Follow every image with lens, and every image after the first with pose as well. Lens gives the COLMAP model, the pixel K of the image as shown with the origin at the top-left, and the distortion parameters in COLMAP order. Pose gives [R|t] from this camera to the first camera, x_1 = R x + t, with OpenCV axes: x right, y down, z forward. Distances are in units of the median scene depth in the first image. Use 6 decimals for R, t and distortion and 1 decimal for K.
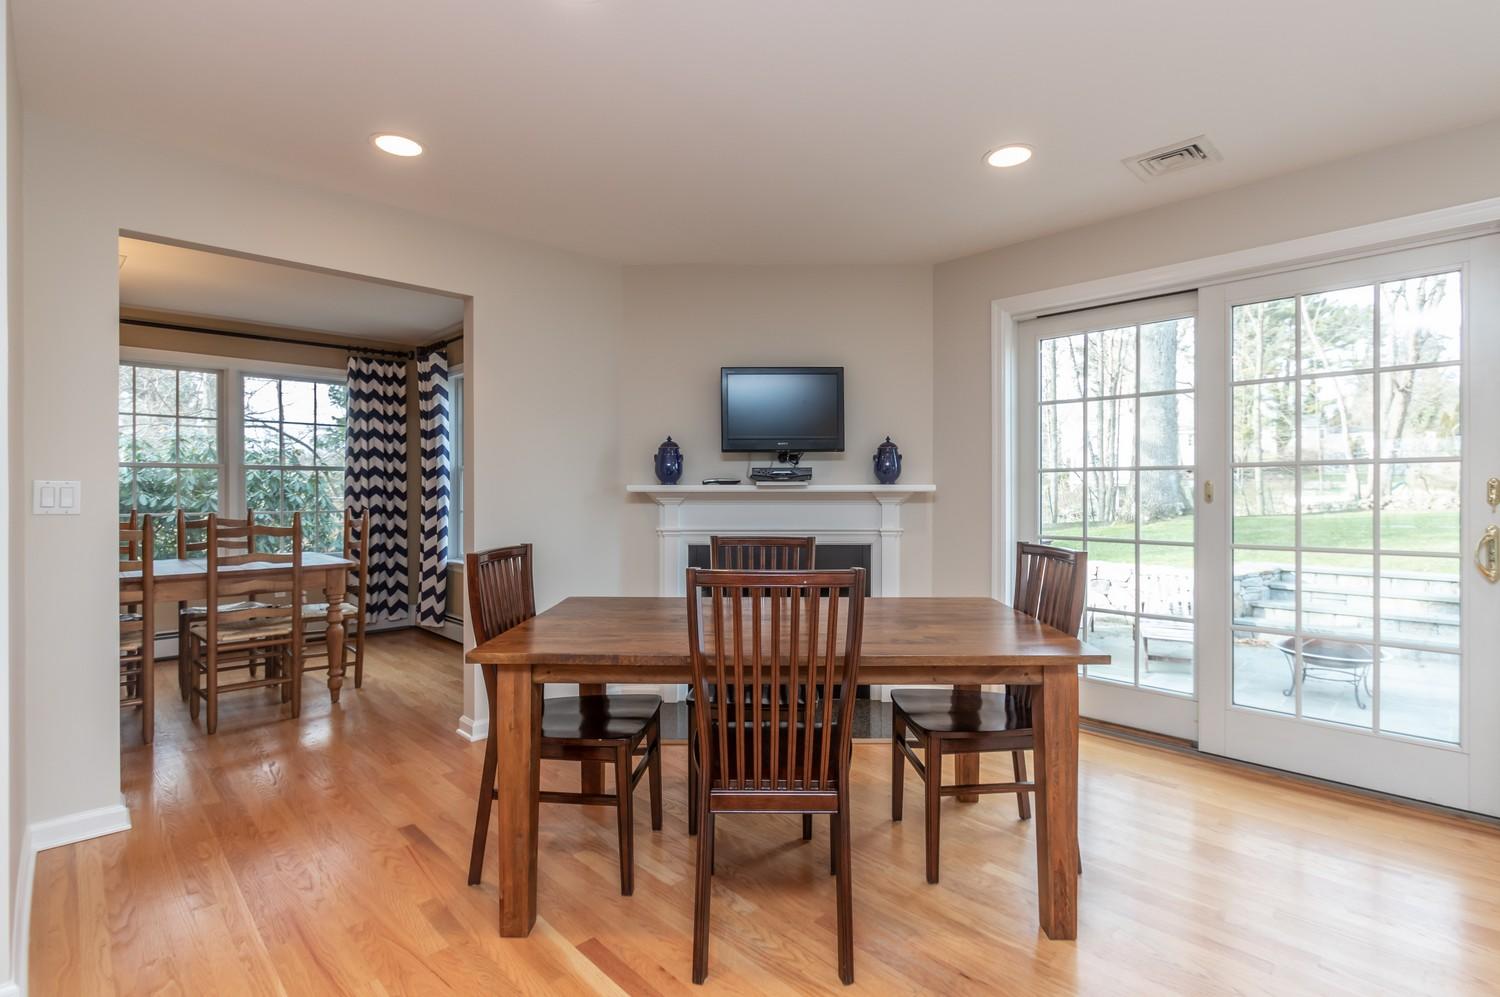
lens RADIAL K [[712.7, 0, 756.2], [0, 712.7, 491.7], [0, 0, 1]] dist [0.000399, 0.000460]
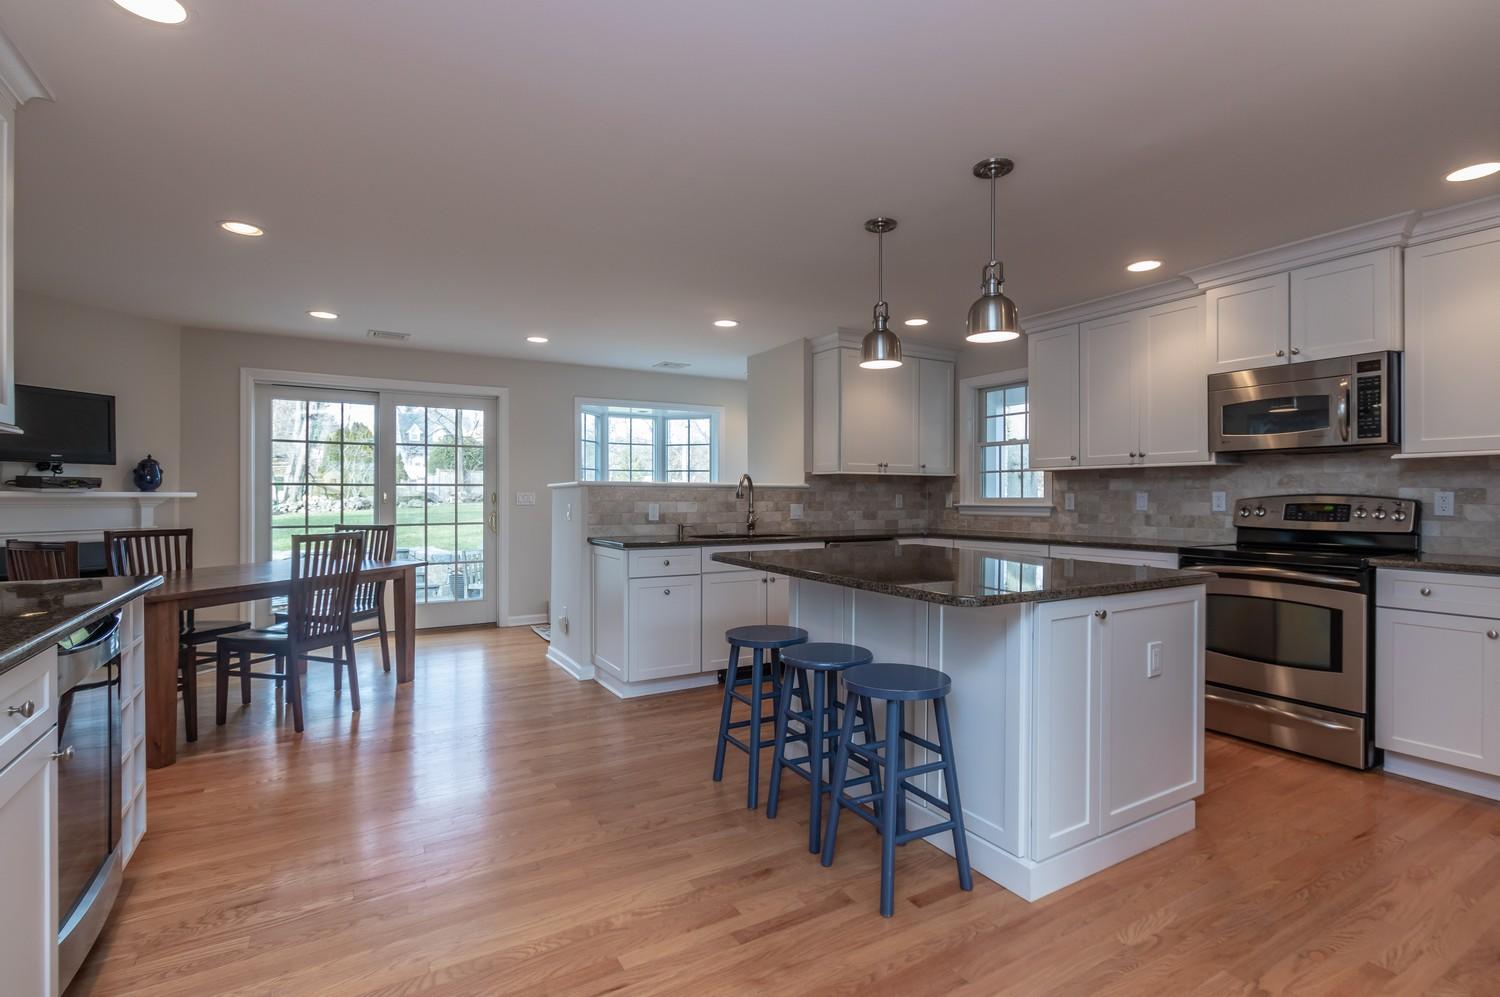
lens RADIAL K [[712.7, 0, 765.4], [0, 712.7, 492.5], [0, 0, 1]] dist [0.000399, 0.000460]
pose [[0.195431, 0.006619, 0.980695, -0.852832], [0.010437, 0.999907, -0.008828, 0.012690], [-0.980662, 0.011960, 0.195343, -0.317937]]
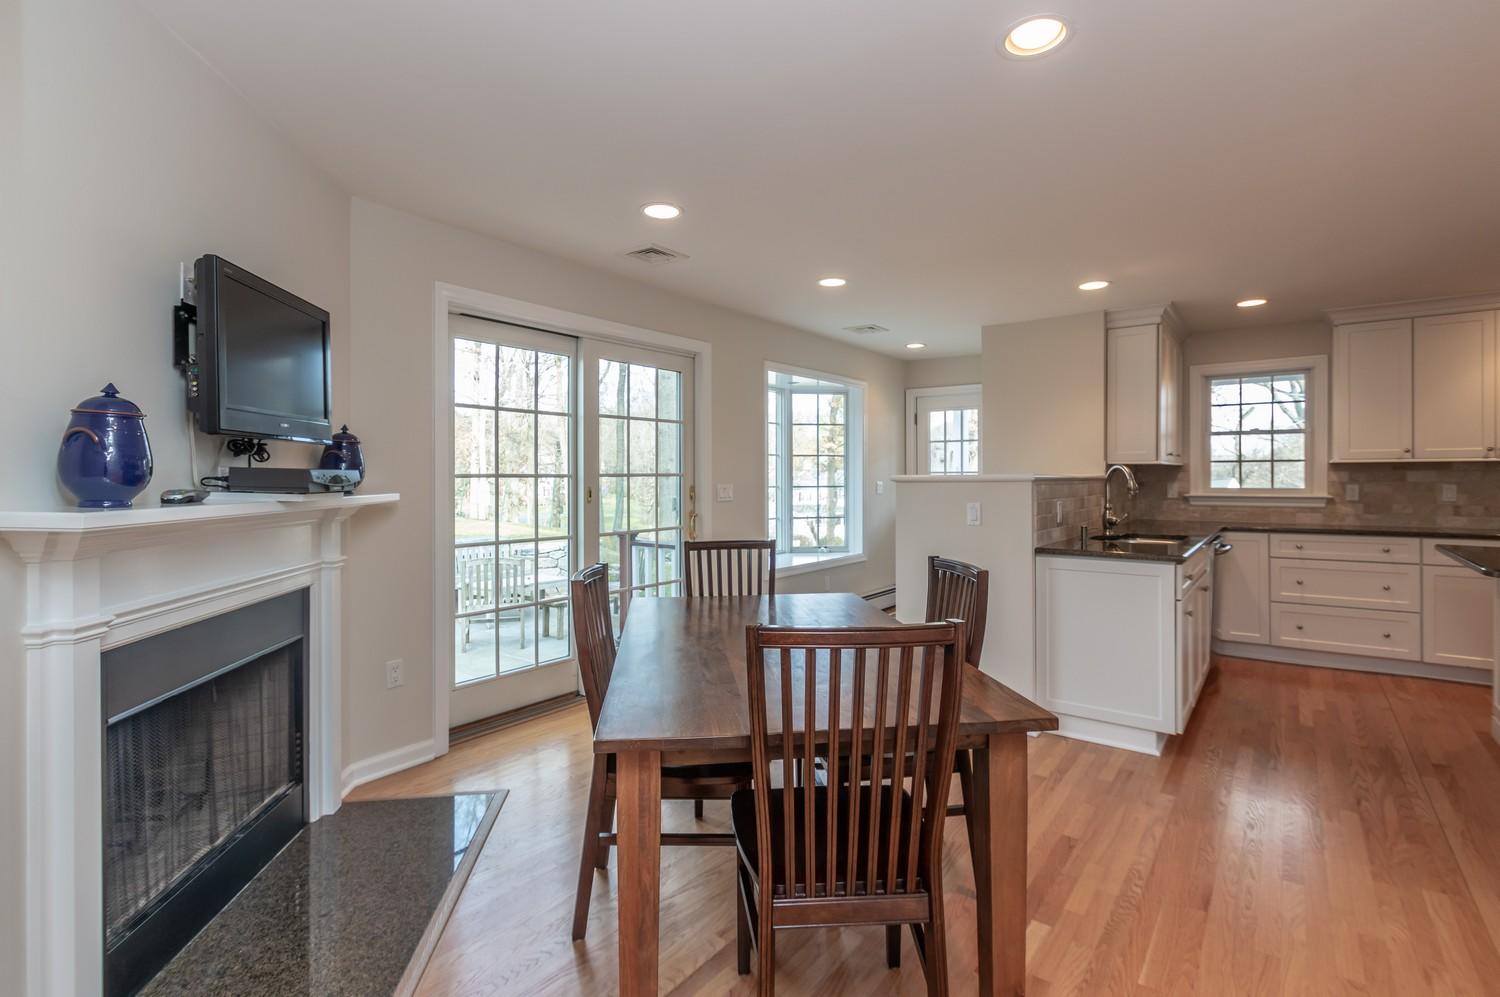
lens RADIAL K [[712.7, 0, 755.1], [0, 712.7, 476.3], [0, 0, 1]] dist [0.000399, 0.000460]
pose [[-0.182025, 0.002429, 0.983291, -0.572744], [0.013552, 0.999908, 0.000039, -0.022476], [-0.983200, 0.013333, -0.182041, 0.749113]]
